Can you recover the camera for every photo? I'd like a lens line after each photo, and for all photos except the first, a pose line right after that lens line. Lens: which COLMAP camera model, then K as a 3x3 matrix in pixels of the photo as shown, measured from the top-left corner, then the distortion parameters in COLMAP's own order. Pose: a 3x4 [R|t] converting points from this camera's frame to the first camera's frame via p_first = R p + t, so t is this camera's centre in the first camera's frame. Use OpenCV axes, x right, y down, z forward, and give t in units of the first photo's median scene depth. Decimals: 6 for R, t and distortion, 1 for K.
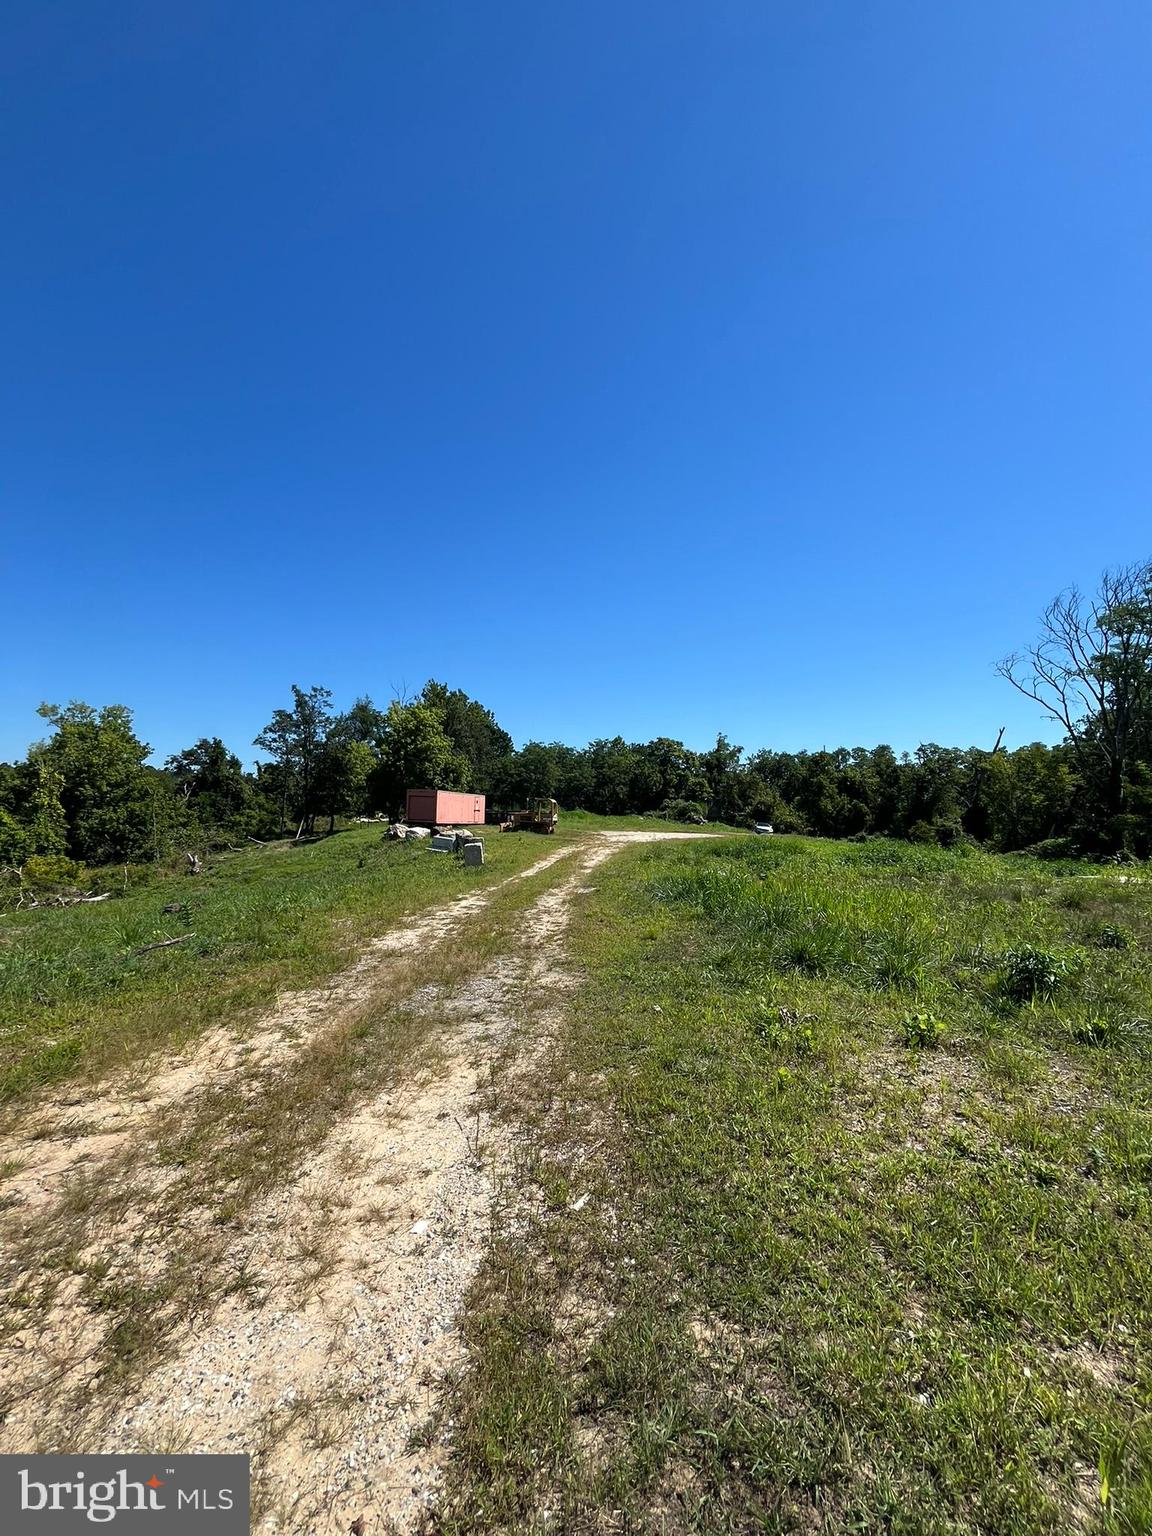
lens RADIAL K [[616.9, 0, 579.0], [0, 616.9, 767.9], [0, 0, 1]] dist [0.002540, 0.000063]
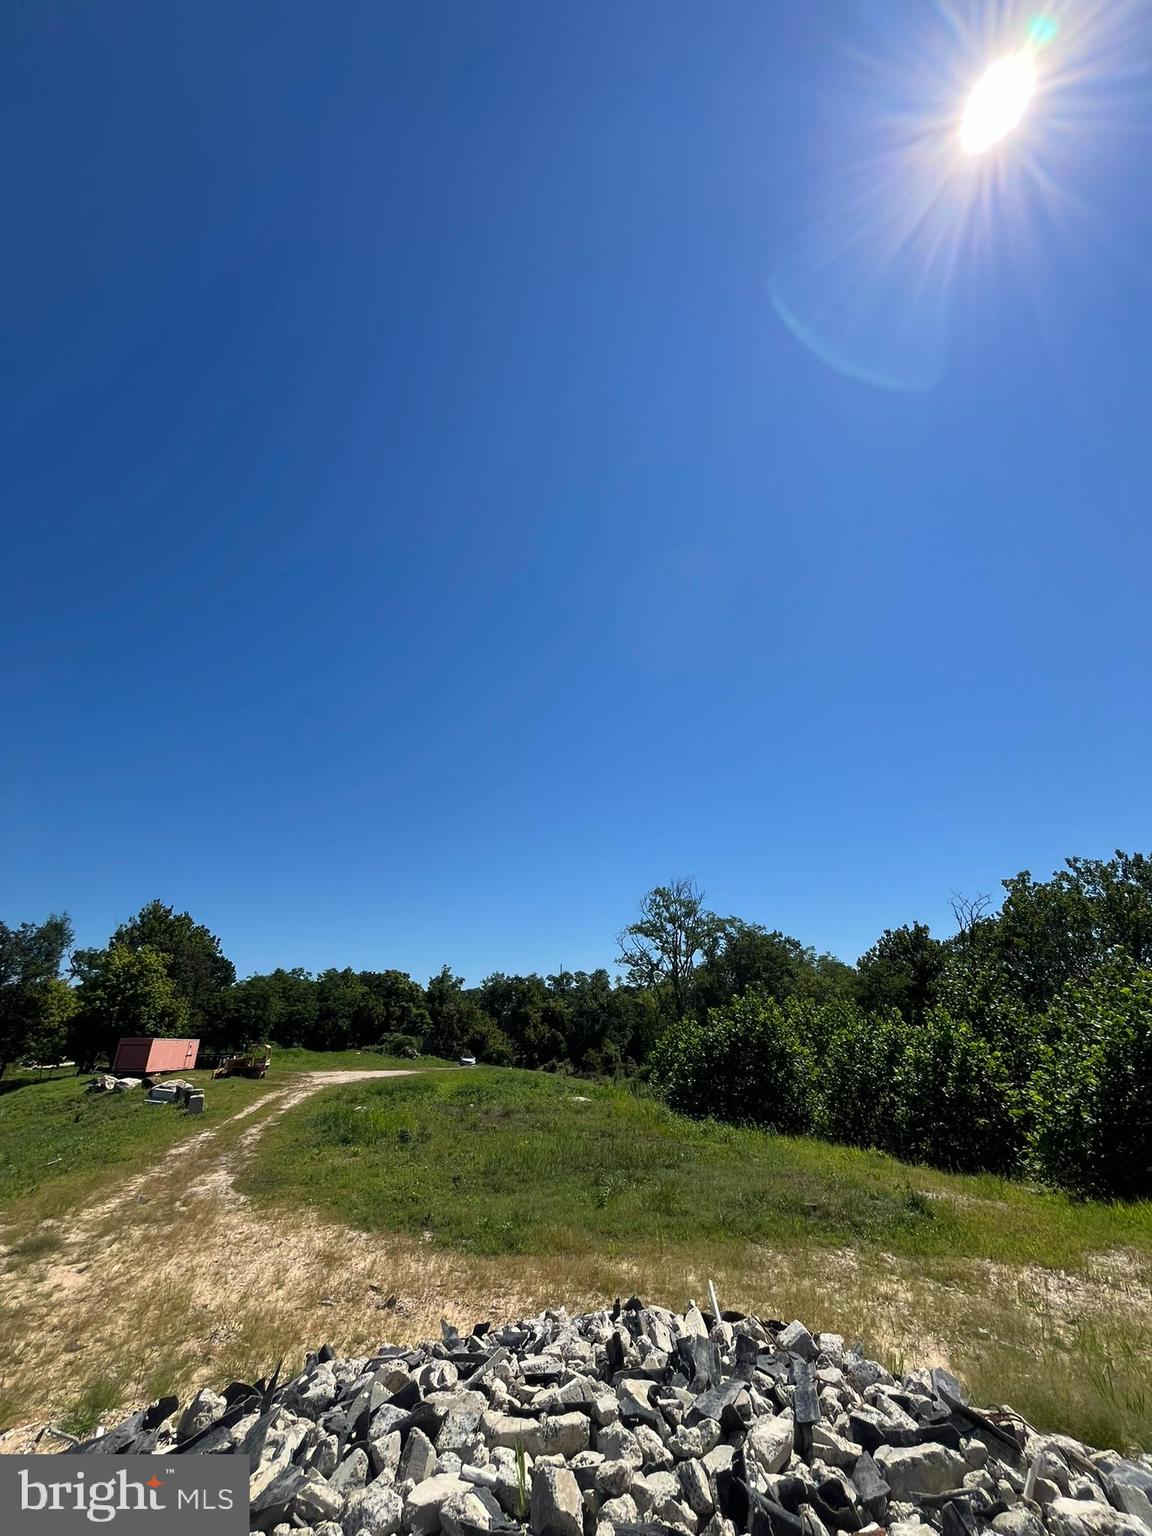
lens RADIAL K [[616.9, 0, 570.0], [0, 616.9, 767.8], [0, 0, 1]] dist [0.002540, 0.000063]
pose [[0.929790, 0.126263, 0.345757, 0.011300], [-0.005812, 0.944246, -0.329189, -0.039797], [-0.368044, 0.304067, 0.878685, -0.248425]]
